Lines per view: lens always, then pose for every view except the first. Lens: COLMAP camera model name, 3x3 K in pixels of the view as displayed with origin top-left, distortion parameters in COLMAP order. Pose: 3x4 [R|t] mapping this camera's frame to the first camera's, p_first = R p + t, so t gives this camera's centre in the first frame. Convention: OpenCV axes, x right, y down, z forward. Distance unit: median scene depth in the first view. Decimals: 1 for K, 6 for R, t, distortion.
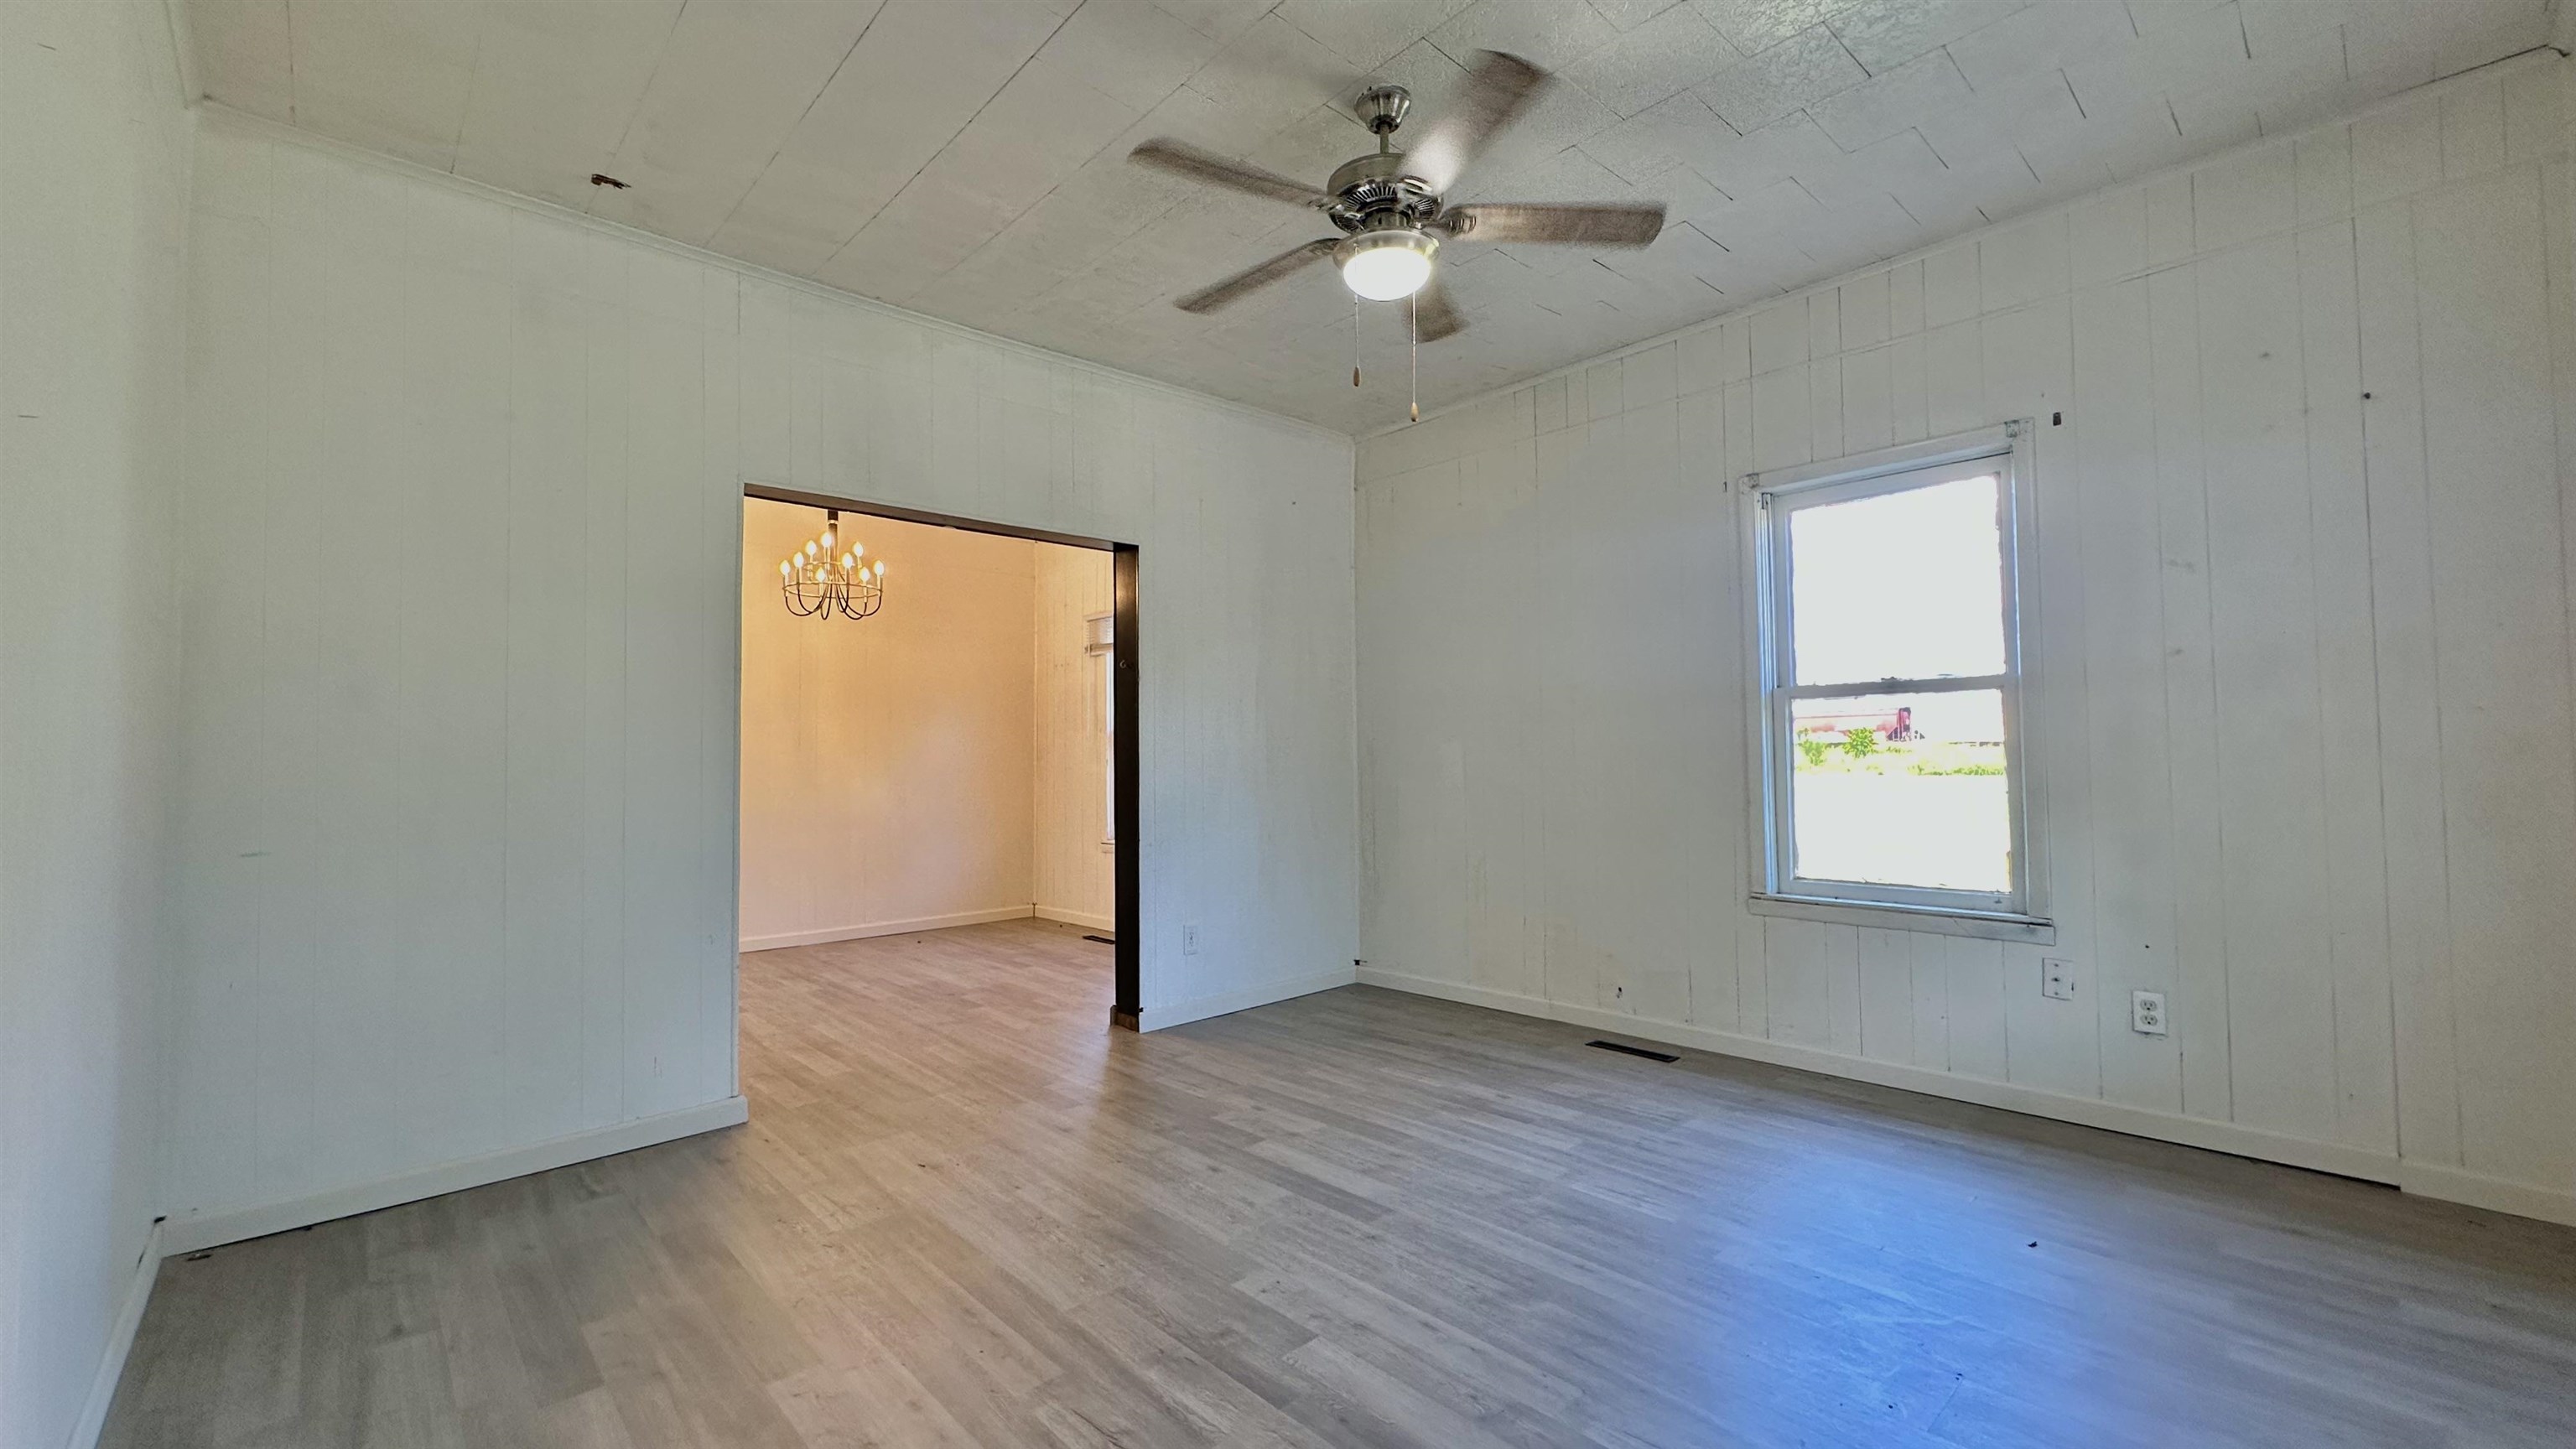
lens RADIAL K [[1024.4, 0, 1286.1], [0, 1024.4, 721.8], [0, 0, 1]] dist [0.000136, -0.000027]
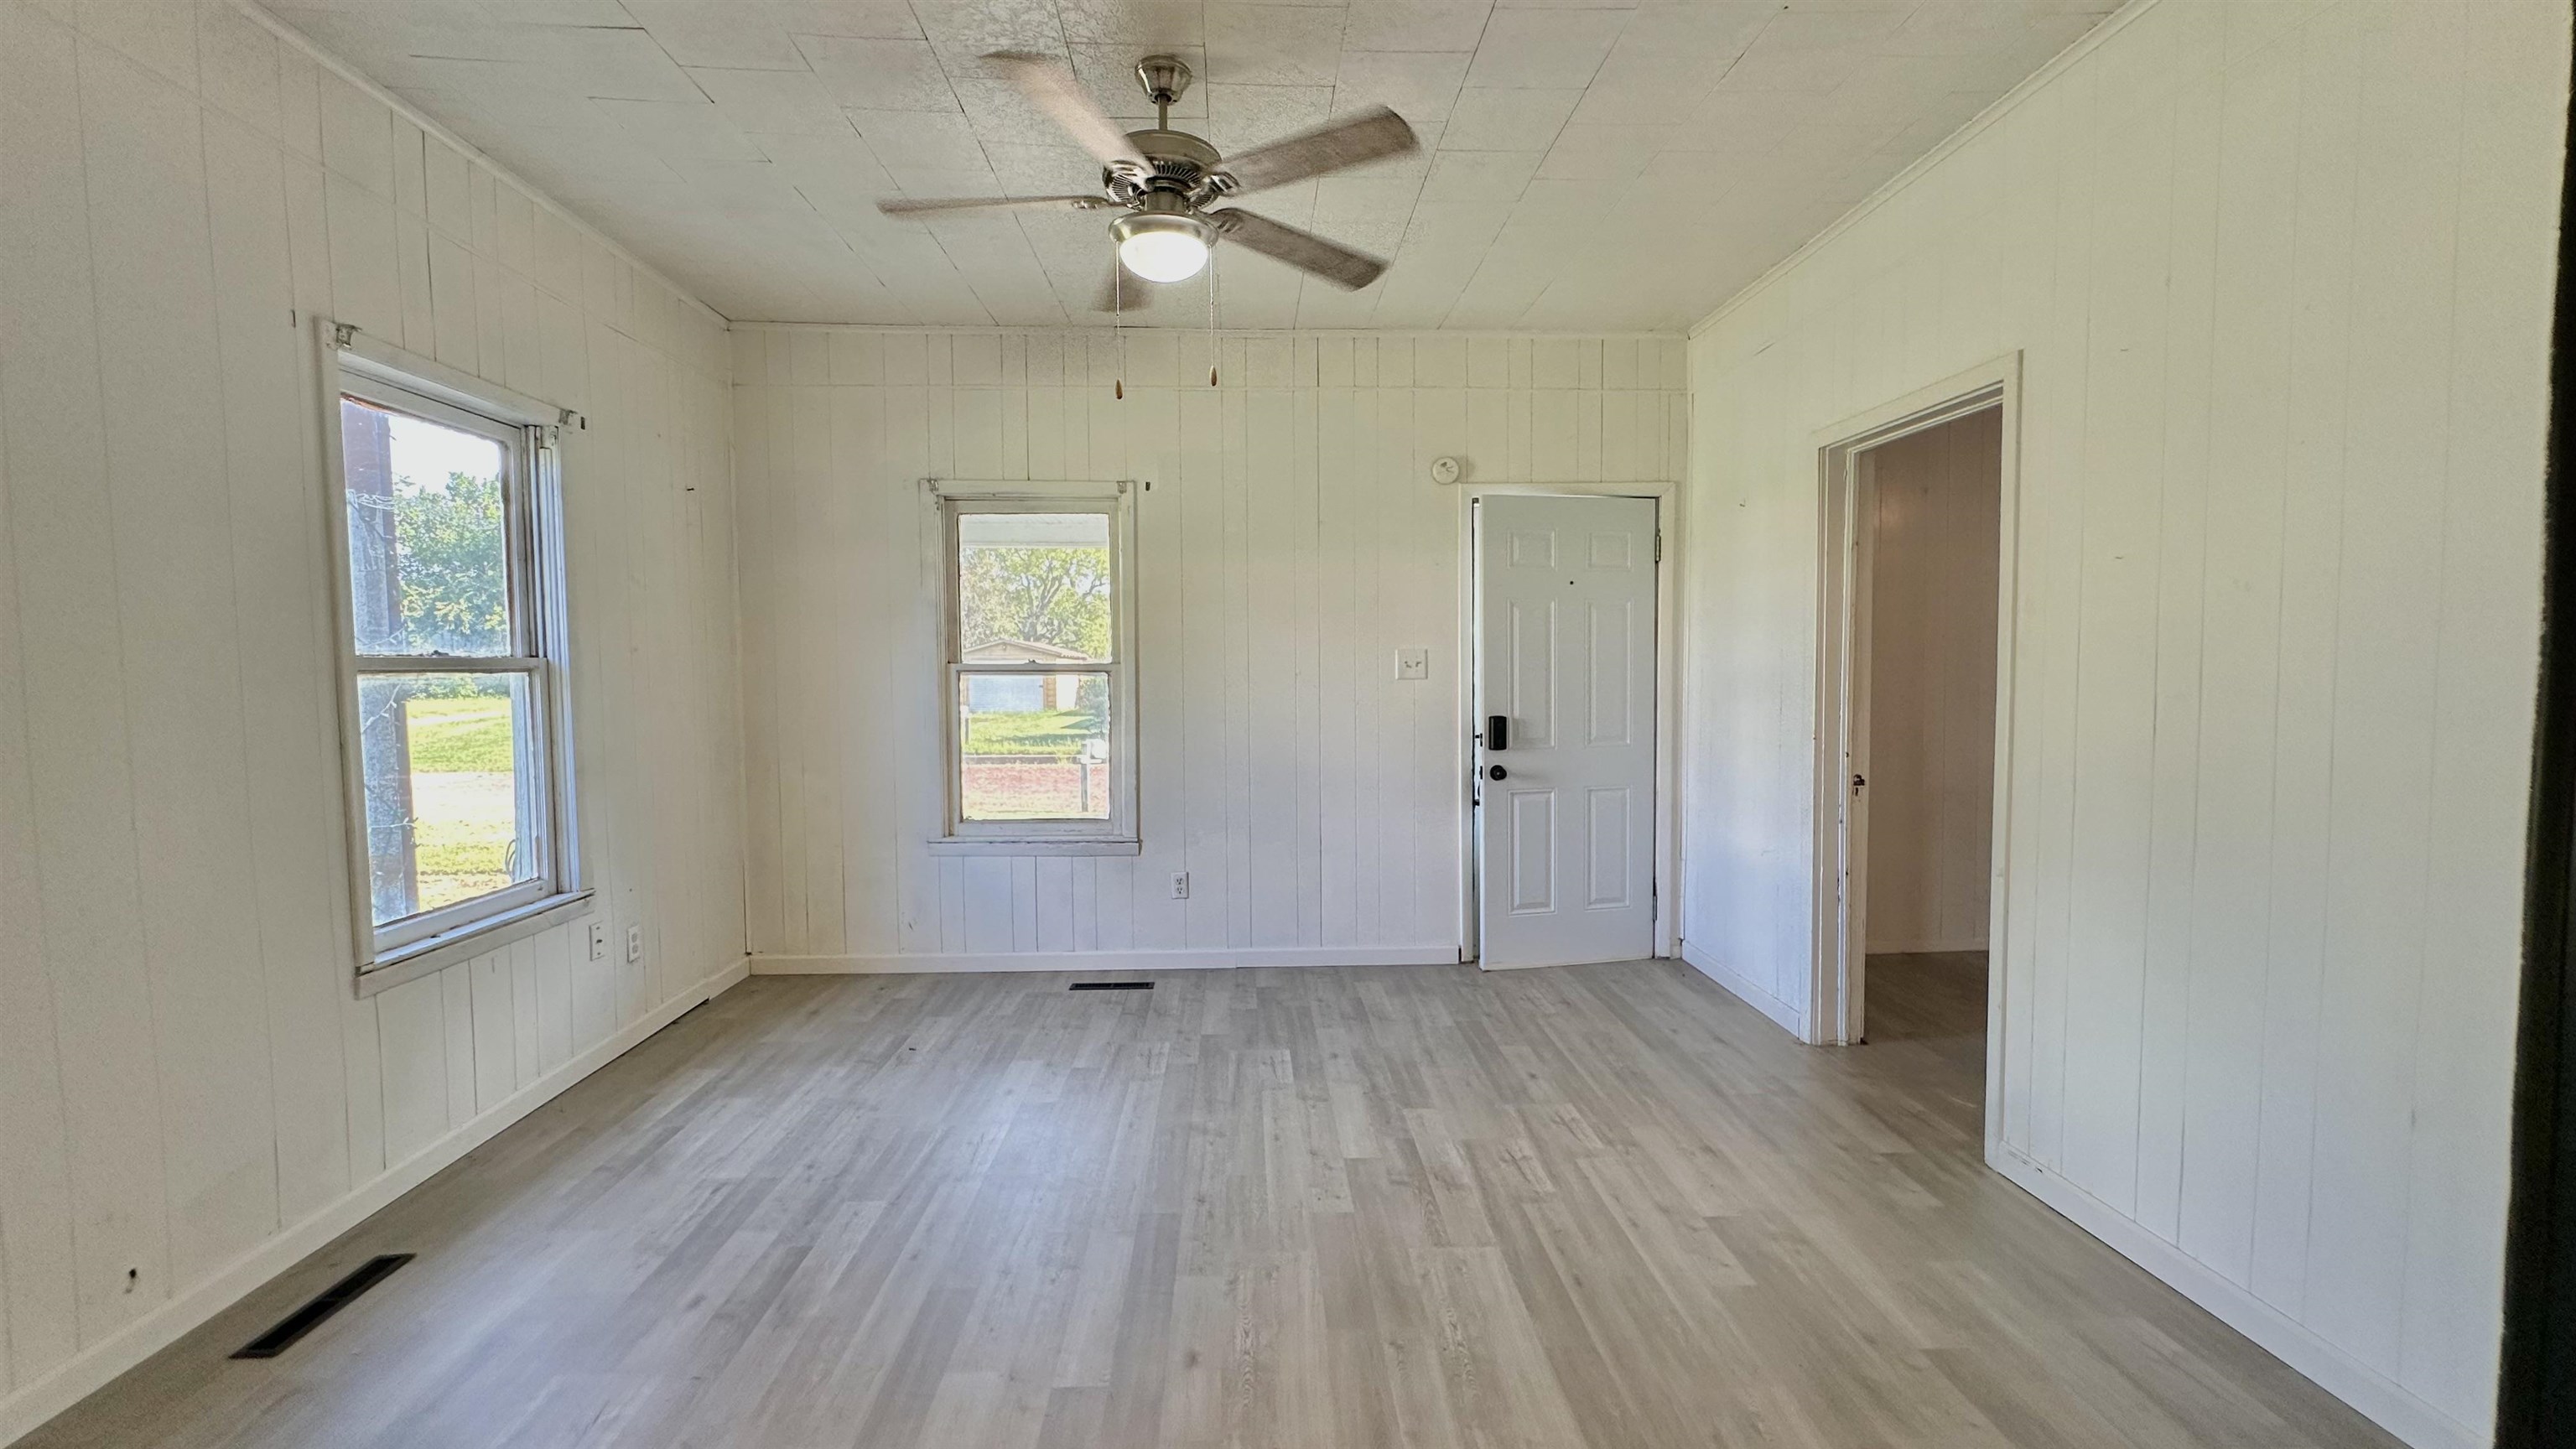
lens RADIAL K [[1024.4, 0, 1286.1], [0, 1024.4, 721.8], [0, 0, 1]] dist [0.000136, -0.000027]
pose [[-0.758416, -0.019327, 0.651485, -0.566368], [-0.008093, 0.999762, 0.020237, -0.012016], [-0.651721, 0.010076, -0.758392, 1.486119]]
